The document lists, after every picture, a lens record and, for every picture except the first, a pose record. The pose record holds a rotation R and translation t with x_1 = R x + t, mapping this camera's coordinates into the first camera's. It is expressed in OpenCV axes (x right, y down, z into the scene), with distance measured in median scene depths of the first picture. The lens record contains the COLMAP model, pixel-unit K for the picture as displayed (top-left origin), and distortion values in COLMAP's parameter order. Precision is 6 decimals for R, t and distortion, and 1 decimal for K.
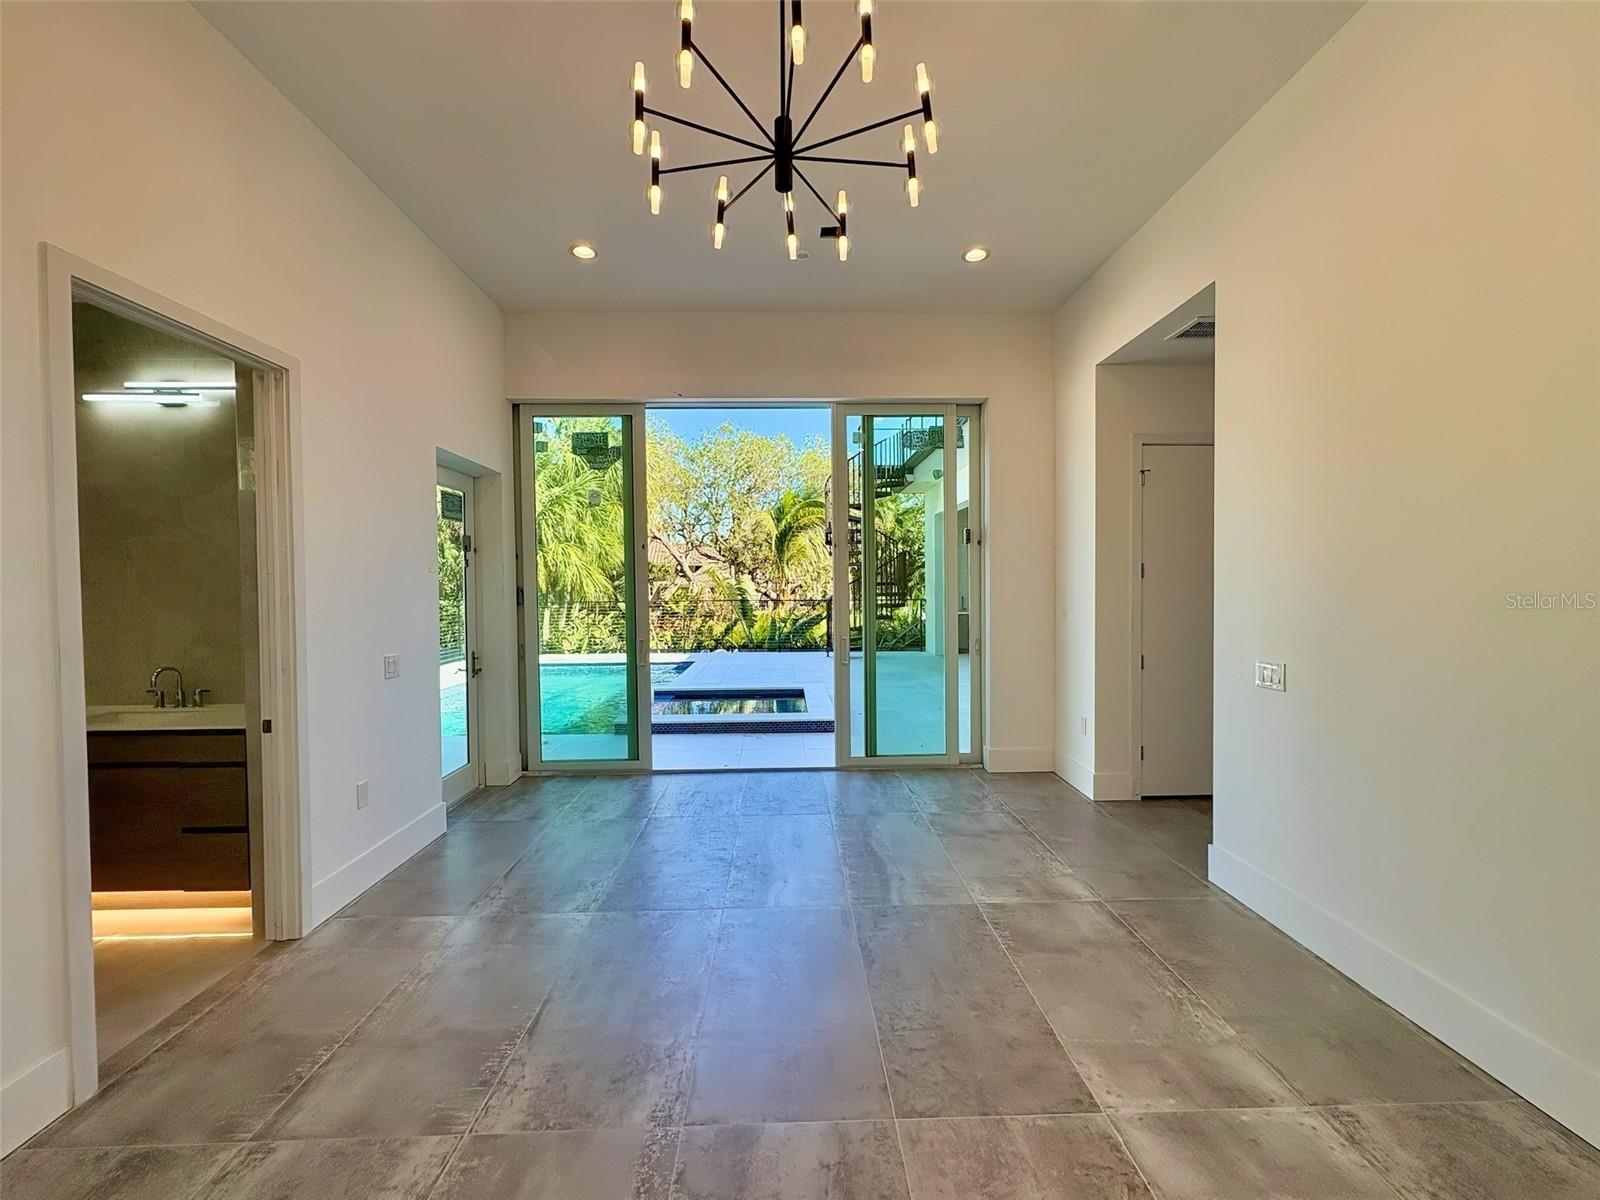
lens RADIAL K [[637.6, 0, 800.6], [0, 637.6, 600.4], [0, 0, 1]] dist [-0.001584, 0.000114]
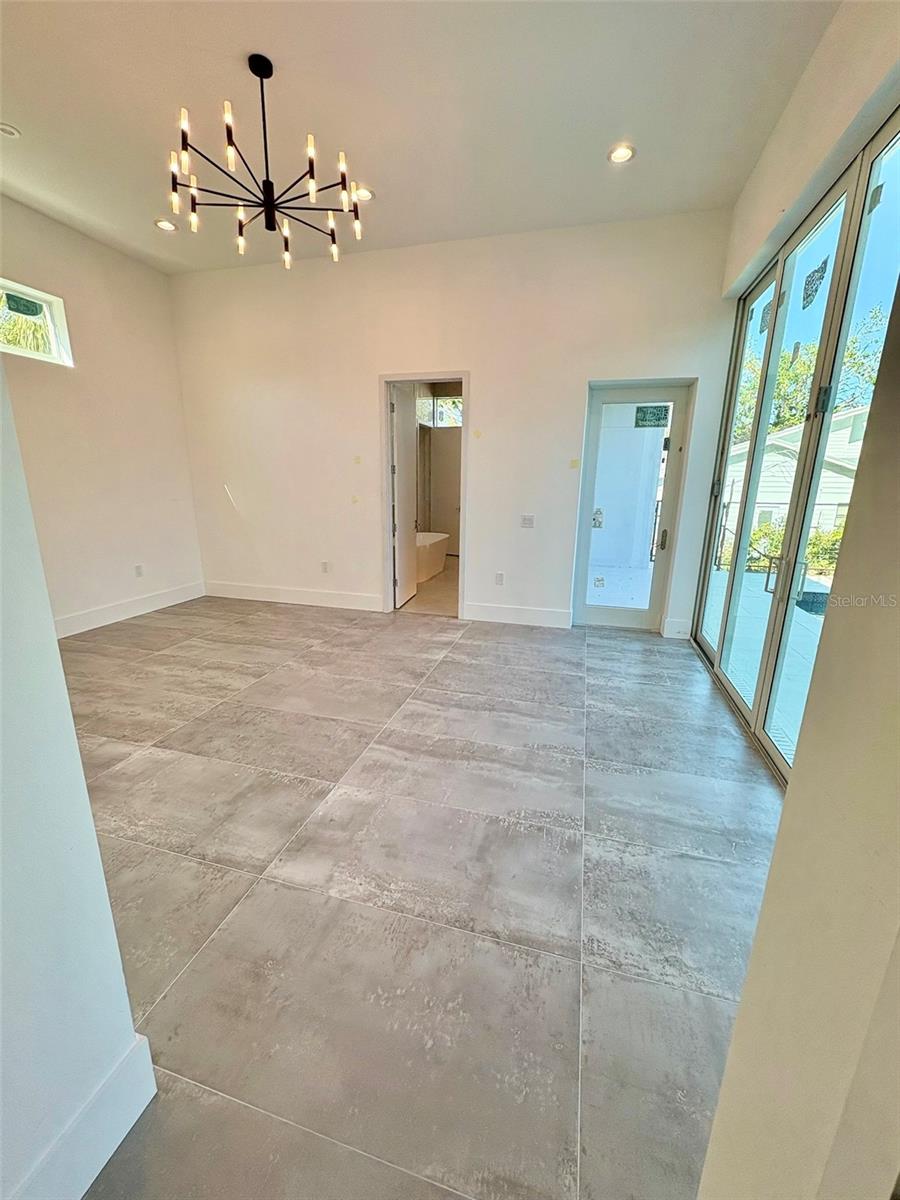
lens RADIAL K [[478.2, 0, 454.5], [0, 478.2, 594.7], [0, 0, 1]] dist [-0.001584, 0.000114]
pose [[-0.298133, 0.229934, -0.926416, 0.689877], [-0.033647, 0.967418, 0.250939, -0.030941], [0.953931, 0.105984, -0.280683, 1.072606]]
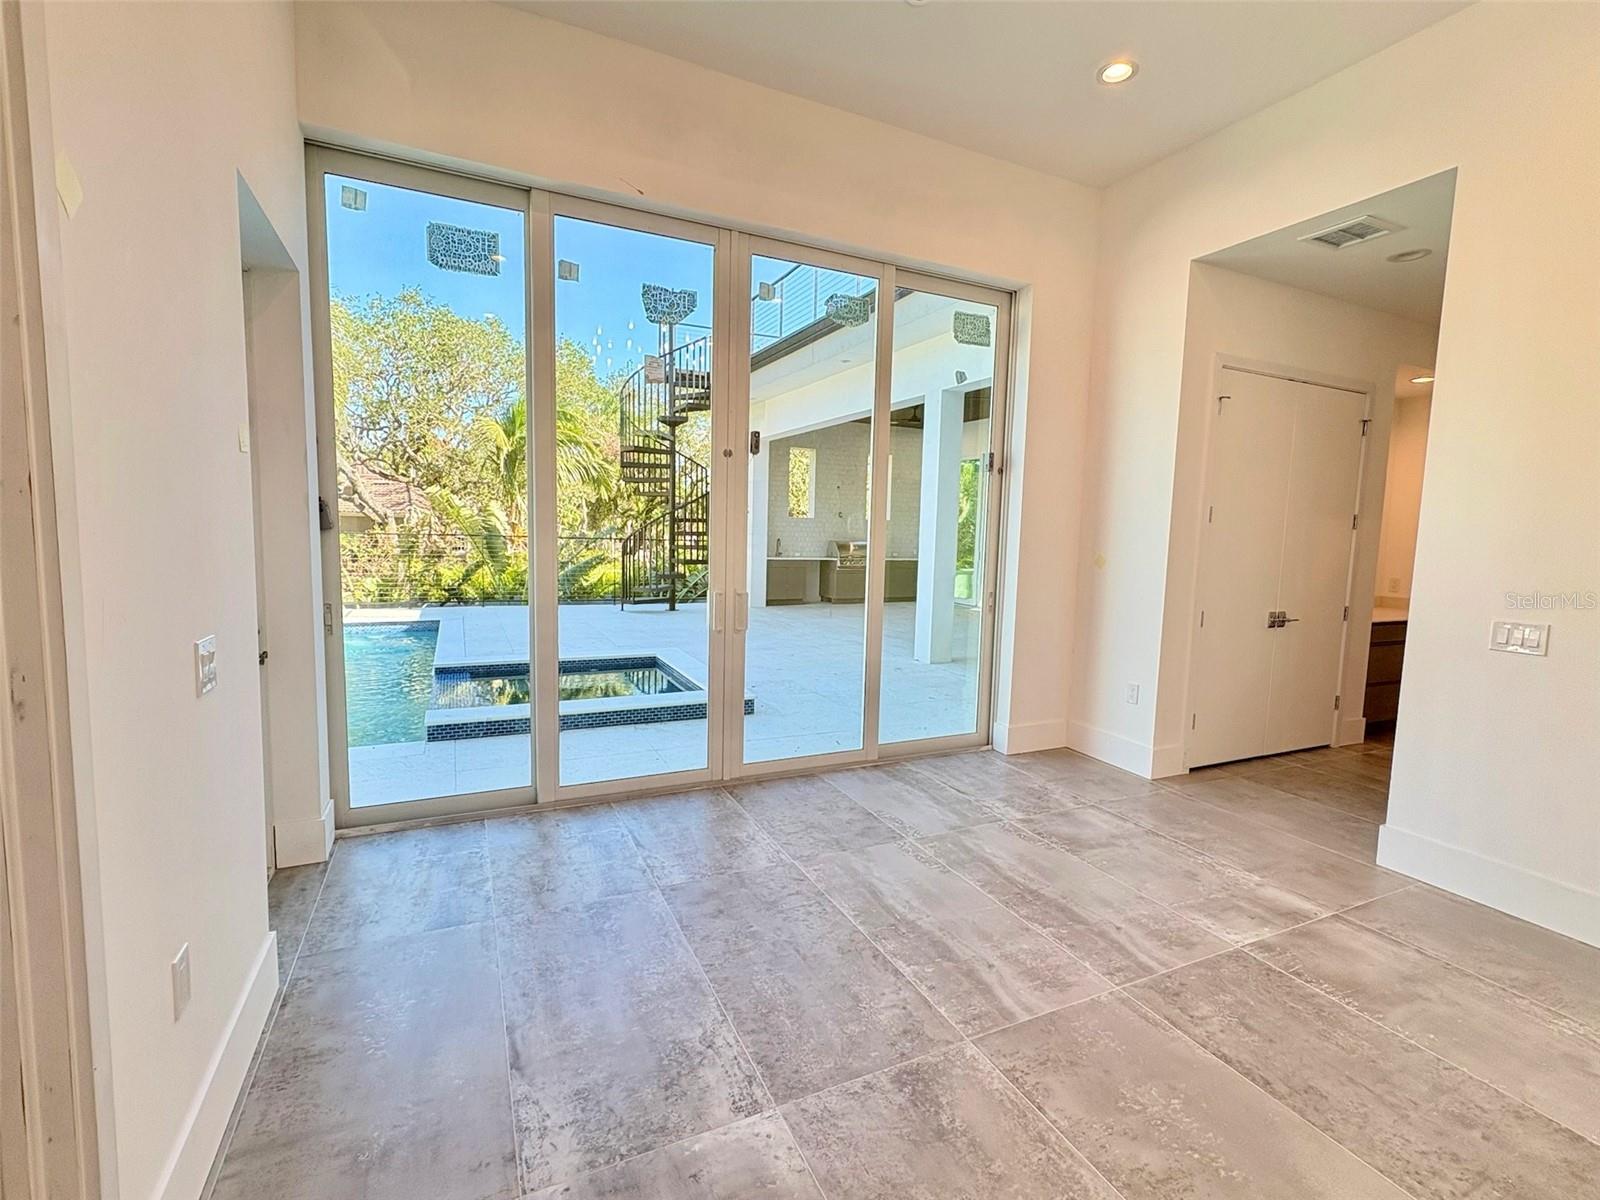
lens RADIAL K [[727.9, 0, 803.3], [0, 727.9, 592.8], [0, 0, 1]] dist [-0.000707, -0.000388]
pose [[0.914927, -0.002232, 0.403614, -0.418776], [-0.025320, 0.997698, 0.062912, 0.013666], [-0.402825, -0.067779, 0.912764, 0.351698]]
